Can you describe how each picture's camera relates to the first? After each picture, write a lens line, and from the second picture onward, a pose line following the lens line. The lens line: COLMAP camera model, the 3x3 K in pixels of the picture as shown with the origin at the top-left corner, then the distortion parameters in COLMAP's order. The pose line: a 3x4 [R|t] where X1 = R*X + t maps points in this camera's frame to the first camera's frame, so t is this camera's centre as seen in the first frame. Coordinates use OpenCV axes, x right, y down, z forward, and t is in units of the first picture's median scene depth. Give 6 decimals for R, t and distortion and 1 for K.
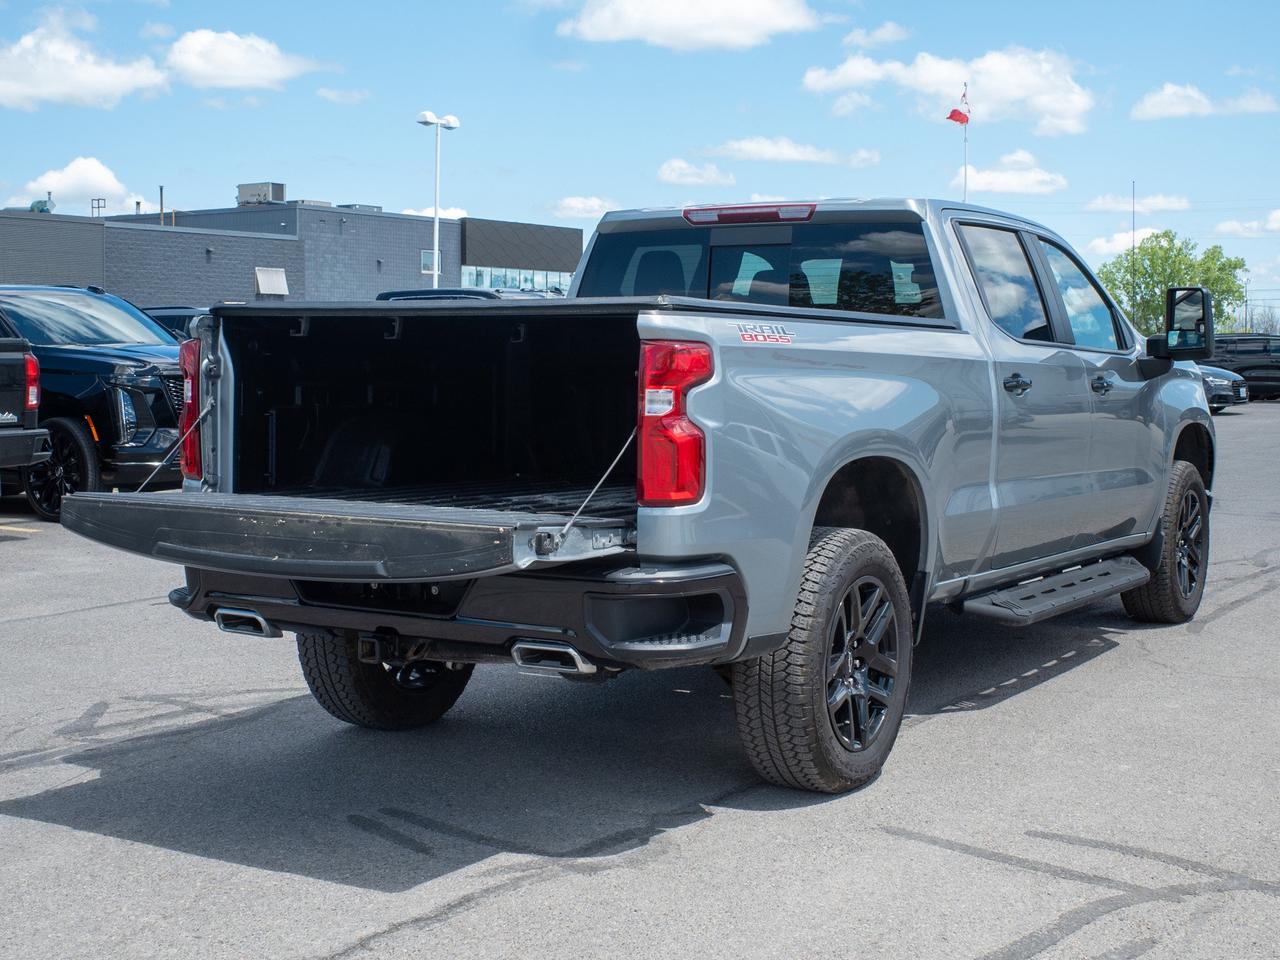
lens RADIAL K [[1610.5, 0, 703.2], [0, 1610.5, 478.4], [0, 0, 1]] dist [-0.037558, 0.015661]
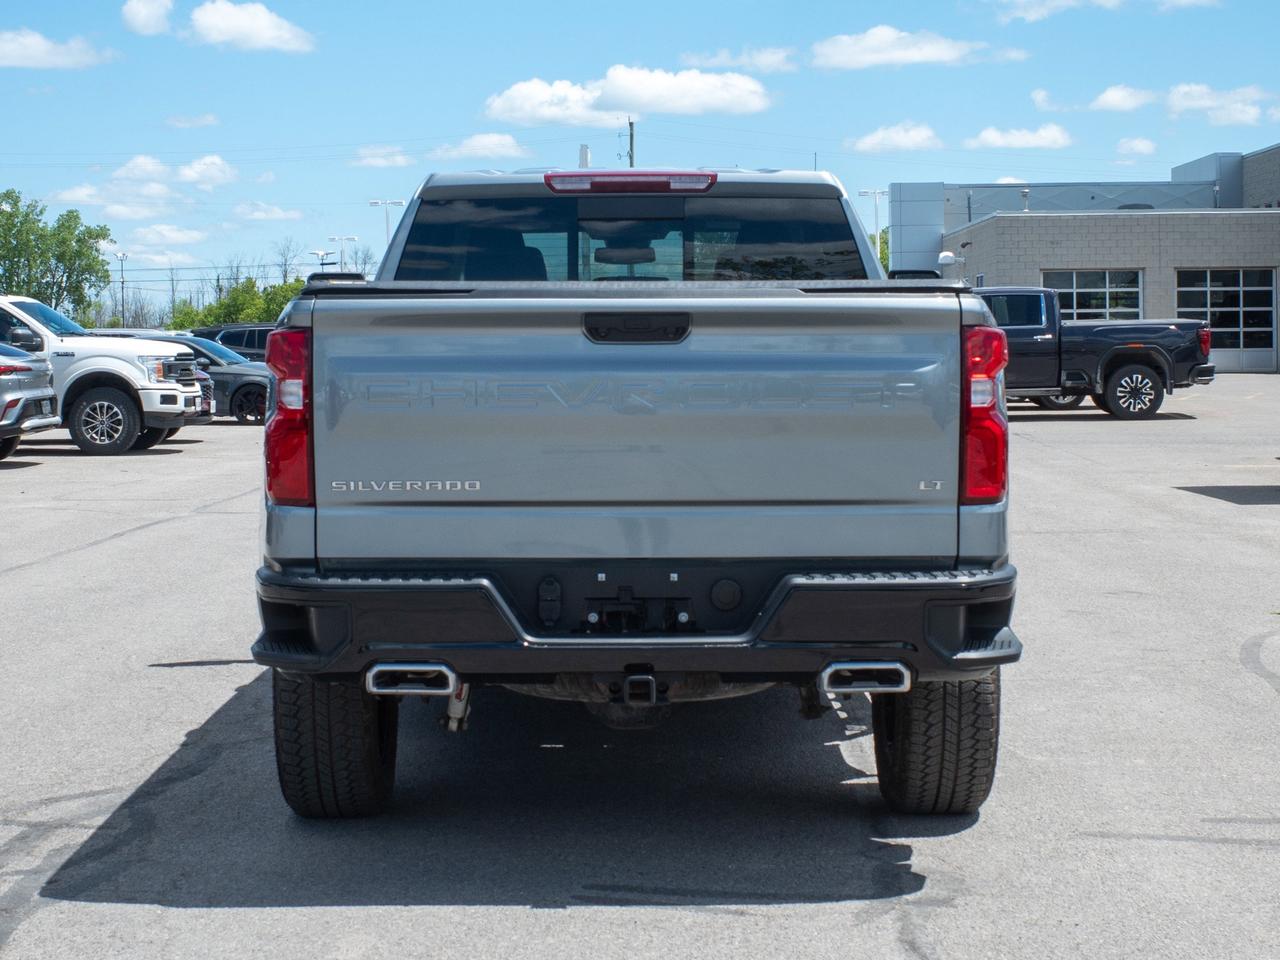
lens RADIAL K [[2094.4, 0, 613.5], [0, 2094.4, 478.8], [0, 0, 1]] dist [-0.006827, -0.061973]
pose [[0.877392, -0.037595, 0.478300, -0.657701], [0.045327, 0.998961, -0.004628, -0.001042], [-0.477629, 0.025740, 0.878184, 0.027058]]
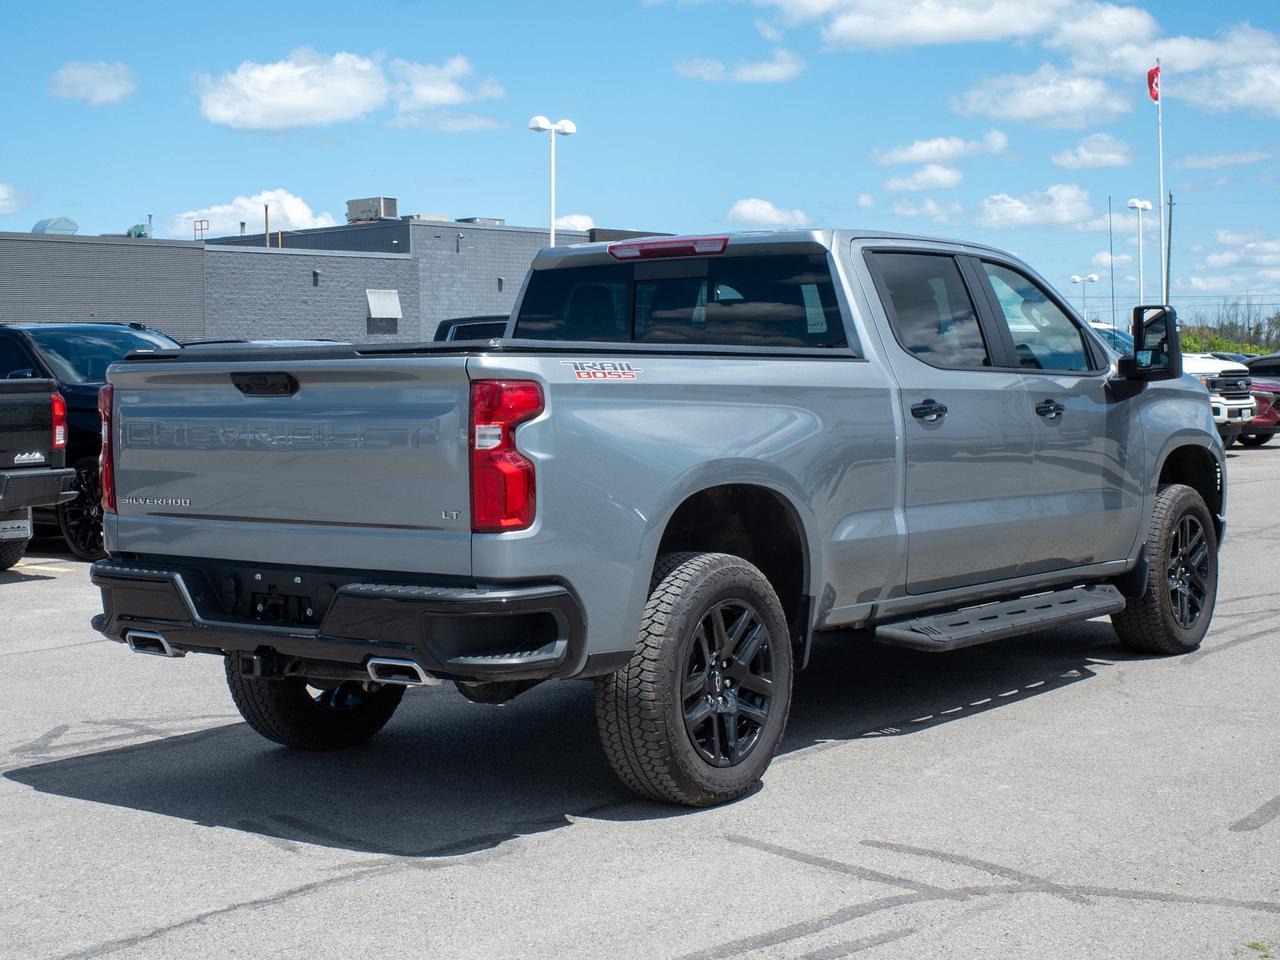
lens RADIAL K [[1782.8, 0, 640.0], [0, 1782.8, 480.0], [0, 0, 1]] dist [-0.031847, -0.014751]
pose [[0.992905, -0.013751, -0.118116, 0.178401], [0.011533, 0.999745, -0.019439, 0.005471], [0.118353, 0.017939, 0.992810, -0.154330]]
